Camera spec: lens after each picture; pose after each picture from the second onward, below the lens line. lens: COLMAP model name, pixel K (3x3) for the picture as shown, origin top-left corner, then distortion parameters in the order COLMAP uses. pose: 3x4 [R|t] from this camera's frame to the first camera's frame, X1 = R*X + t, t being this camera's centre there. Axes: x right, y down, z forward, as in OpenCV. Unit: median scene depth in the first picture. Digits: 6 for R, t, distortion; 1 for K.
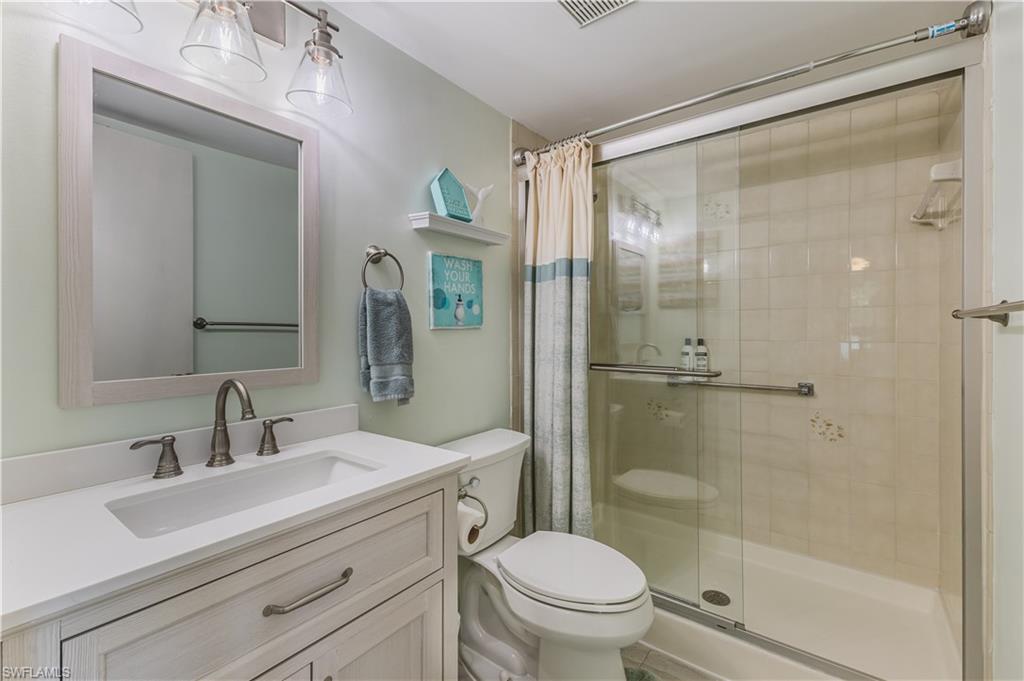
lens RADIAL K [[442.2, 0, 514.5], [0, 442.2, 338.3], [0, 0, 1]] dist [0.016218, -0.001589]
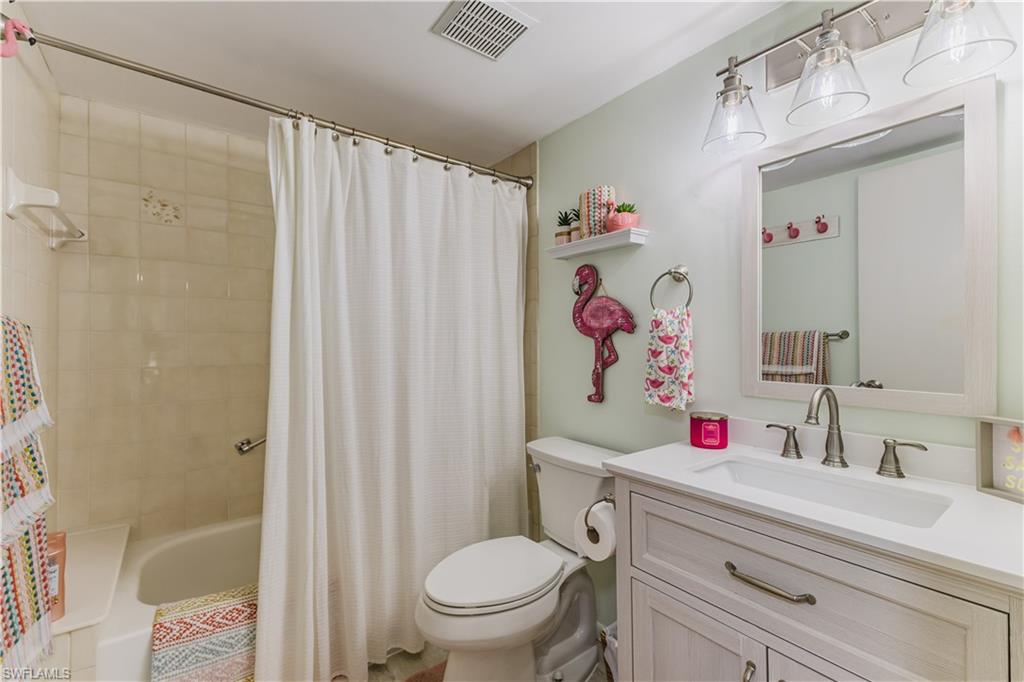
lens RADIAL K [[442.2, 0, 515.2], [0, 442.2, 336.4], [0, 0, 1]] dist [0.016218, -0.001589]
pose [[-0.269894, 0.014735, -0.962777, 0.607666], [0.009075, 0.999877, 0.012759, -0.056387], [0.962847, -0.005294, -0.269995, 0.536773]]
